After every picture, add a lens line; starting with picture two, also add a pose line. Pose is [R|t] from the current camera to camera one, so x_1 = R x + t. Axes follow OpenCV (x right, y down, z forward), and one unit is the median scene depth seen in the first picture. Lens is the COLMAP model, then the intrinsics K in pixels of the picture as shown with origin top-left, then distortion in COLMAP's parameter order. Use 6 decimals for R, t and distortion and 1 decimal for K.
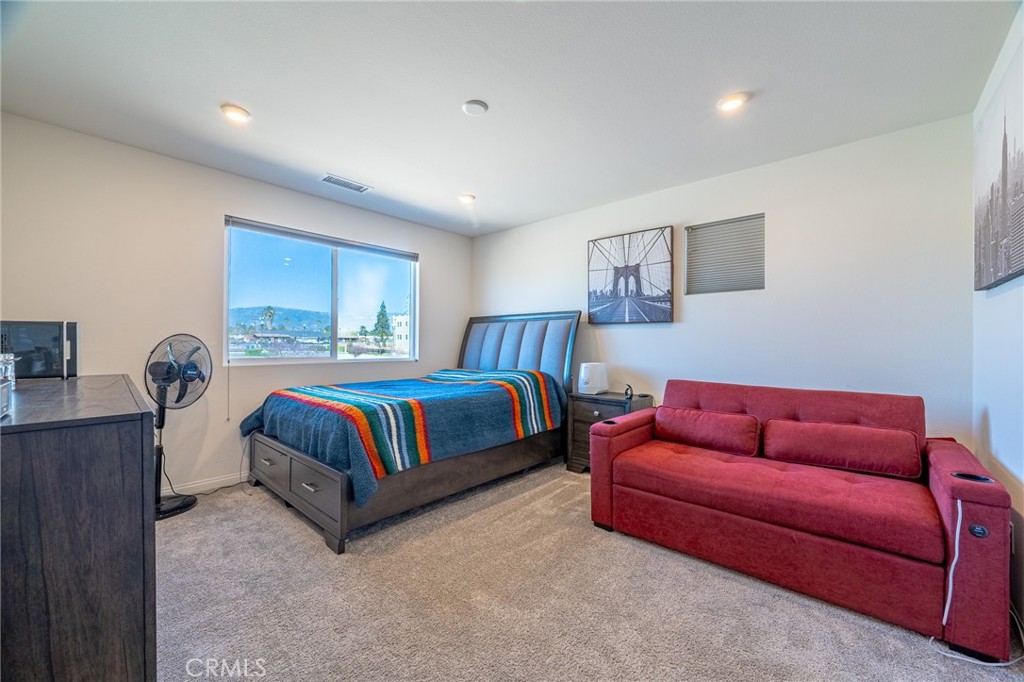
lens RADIAL K [[399.8, 0, 512.0], [0, 399.8, 341.8], [0, 0, 1]] dist [-0.003723, 0.000711]
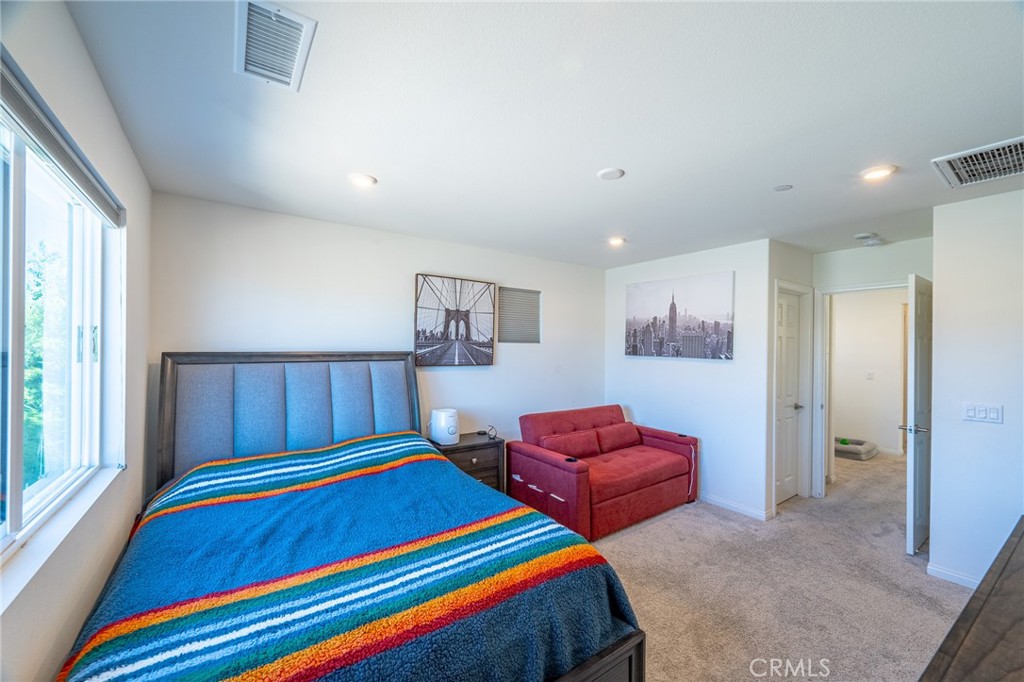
lens RADIAL K [[399.8, 0, 509.1], [0, 399.8, 347.9], [0, 0, 1]] dist [-0.003723, 0.000711]
pose [[0.223946, -0.001020, 0.974601, -0.696754], [-0.003364, 0.999993, 0.001820, -0.096858], [-0.974596, -0.003686, 0.223941, 0.654069]]
